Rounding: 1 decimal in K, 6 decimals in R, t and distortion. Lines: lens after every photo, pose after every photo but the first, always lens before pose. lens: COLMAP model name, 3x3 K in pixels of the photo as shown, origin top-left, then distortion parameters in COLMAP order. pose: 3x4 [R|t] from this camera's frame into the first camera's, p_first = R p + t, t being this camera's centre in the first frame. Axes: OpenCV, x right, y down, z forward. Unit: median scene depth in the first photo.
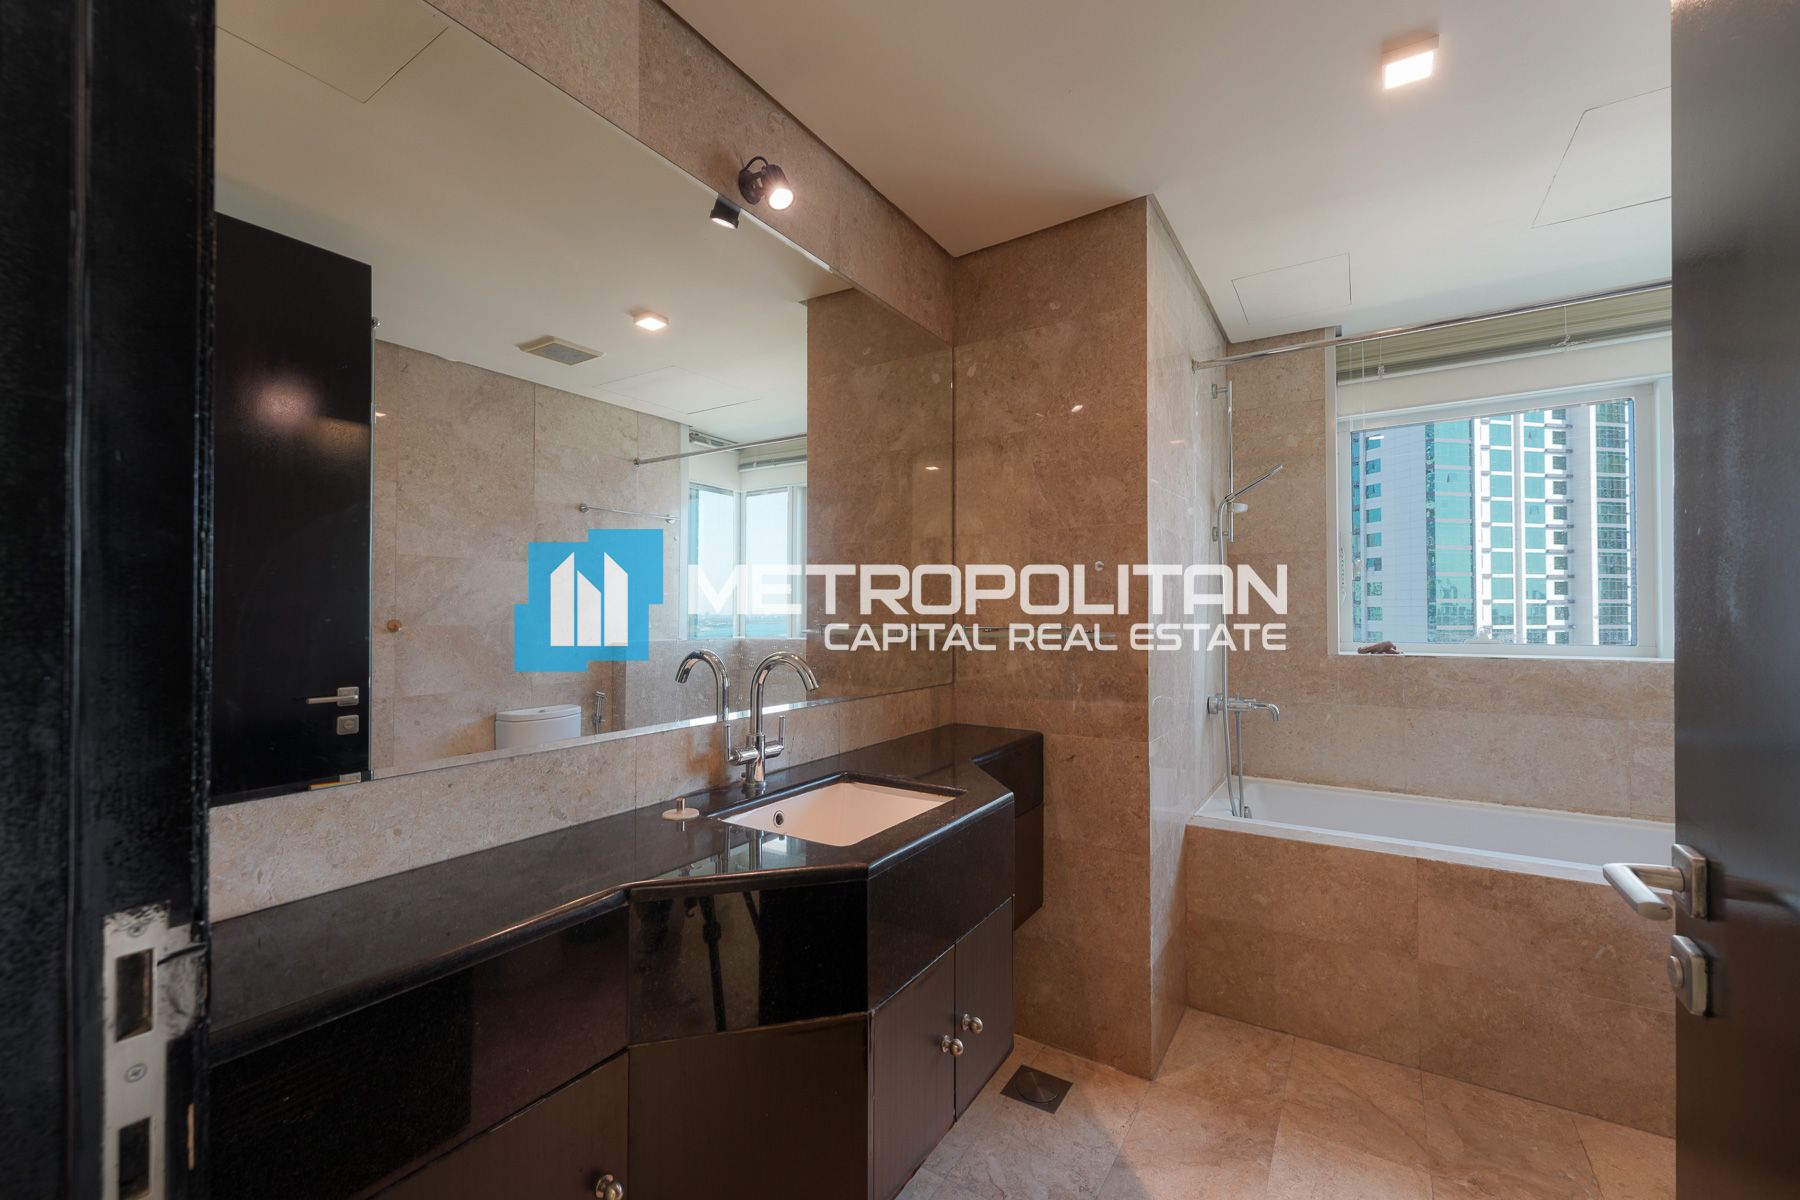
lens RADIAL K [[728.5, 0, 894.8], [0, 728.5, 606.2], [0, 0, 1]] dist [0.014429, -0.005171]
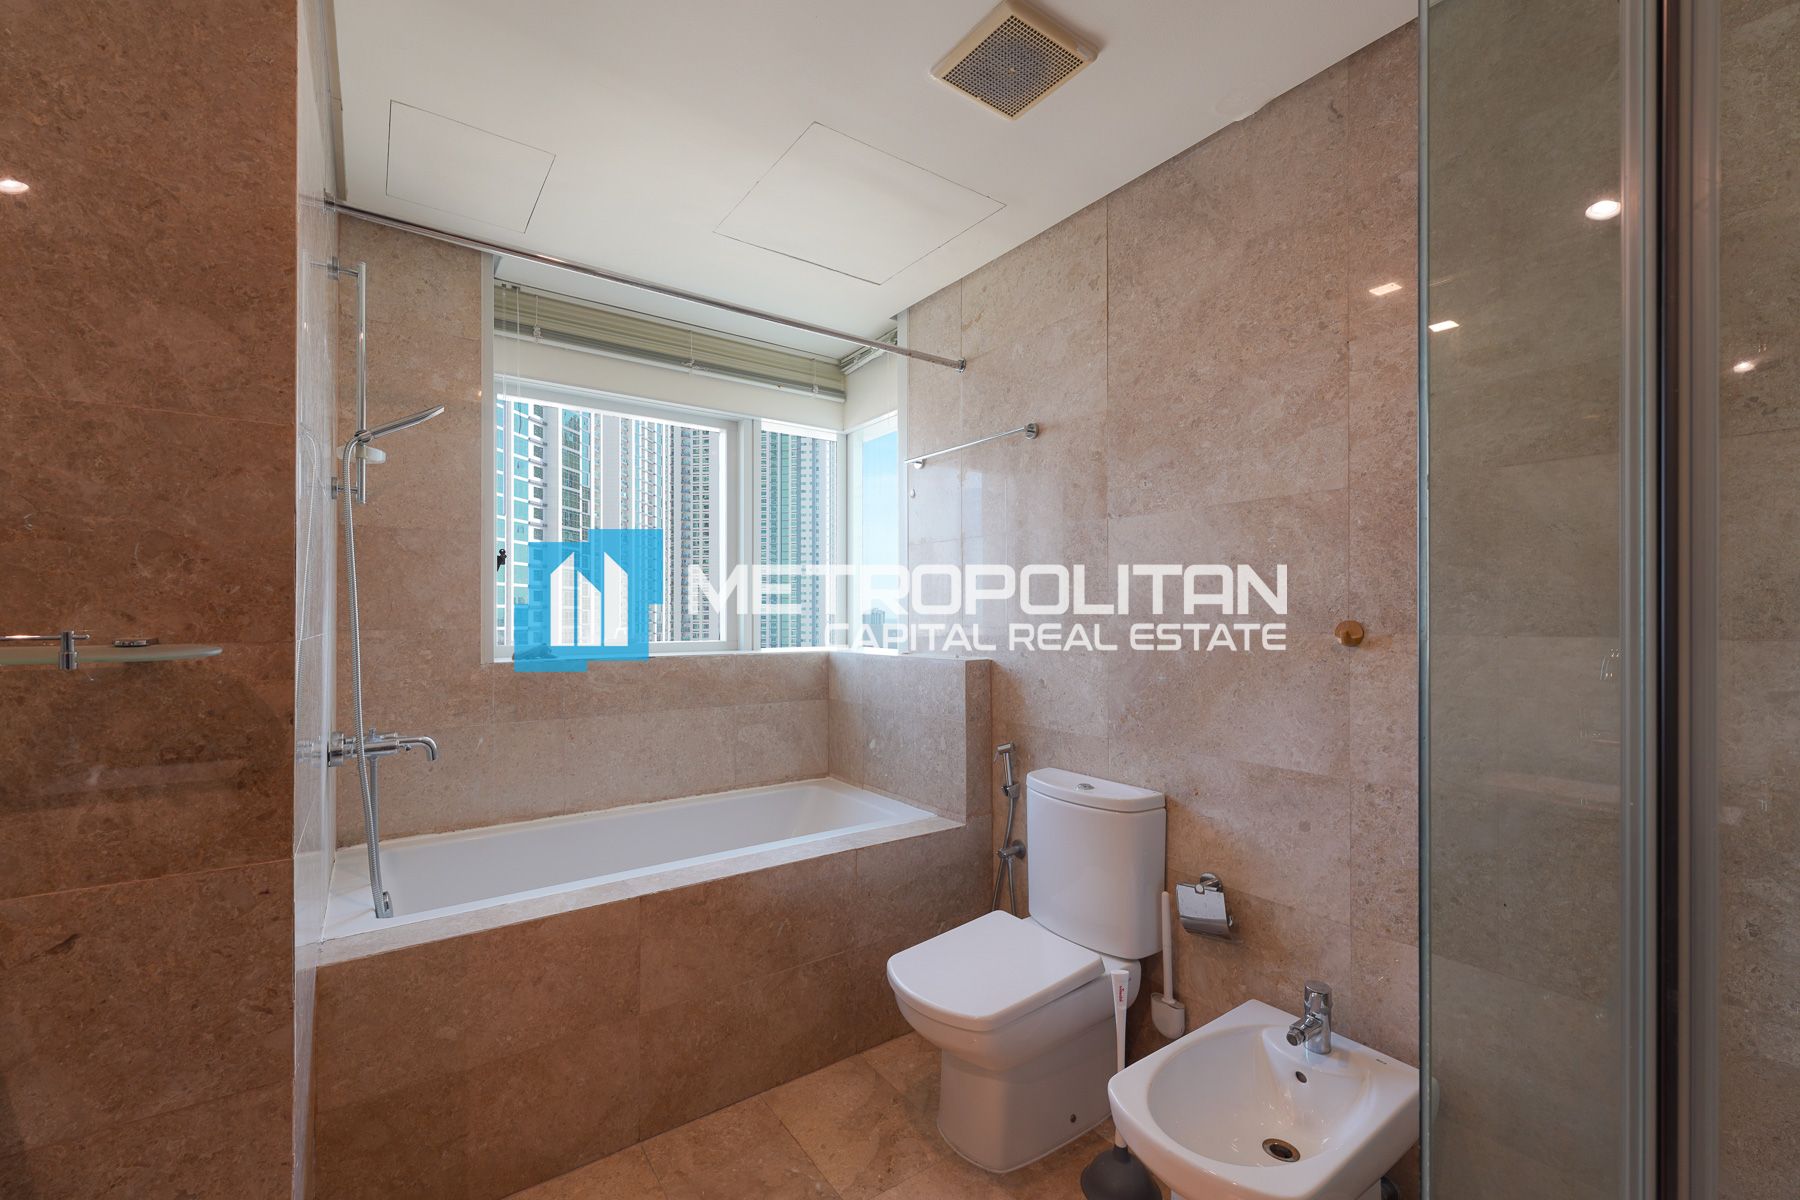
lens RADIAL K [[728.6, 0, 889.3], [0, 728.6, 613.1], [0, 0, 1]] dist [0.009364, -0.005744]
pose [[0.372642, 0.007463, 0.927945, 0.024071], [-0.012397, 0.999918, -0.003064, 0.010918], [-0.927892, -0.010362, 0.372704, 0.375417]]
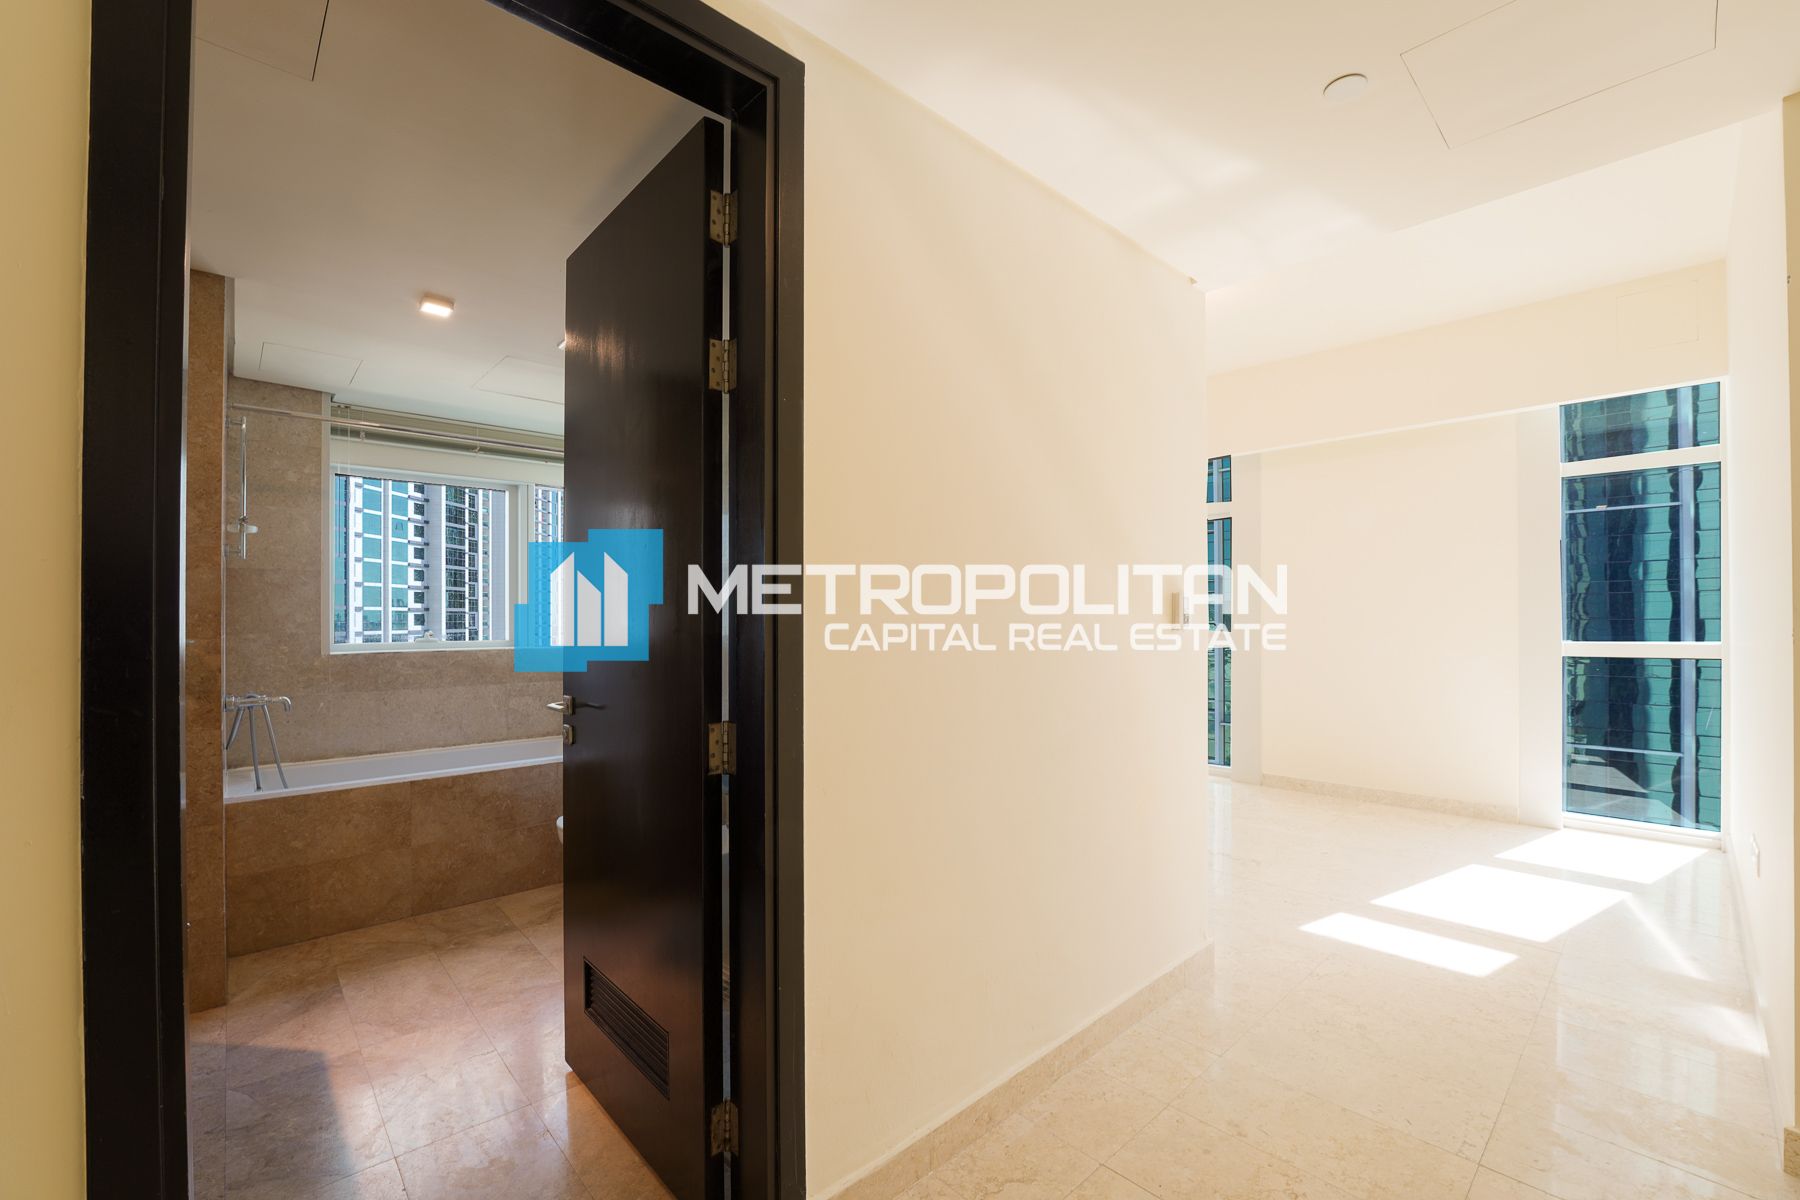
lens RADIAL K [[744.8, 0, 903.0], [0, 744.8, 615.8], [0, 0, 1]] dist [-0.031179, 0.000537]
pose [[0.247031, 0.004419, 0.968998, -0.471430], [-0.008689, 0.999959, -0.002345, -0.006846], [-0.968969, -0.007841, 0.247059, -0.338465]]
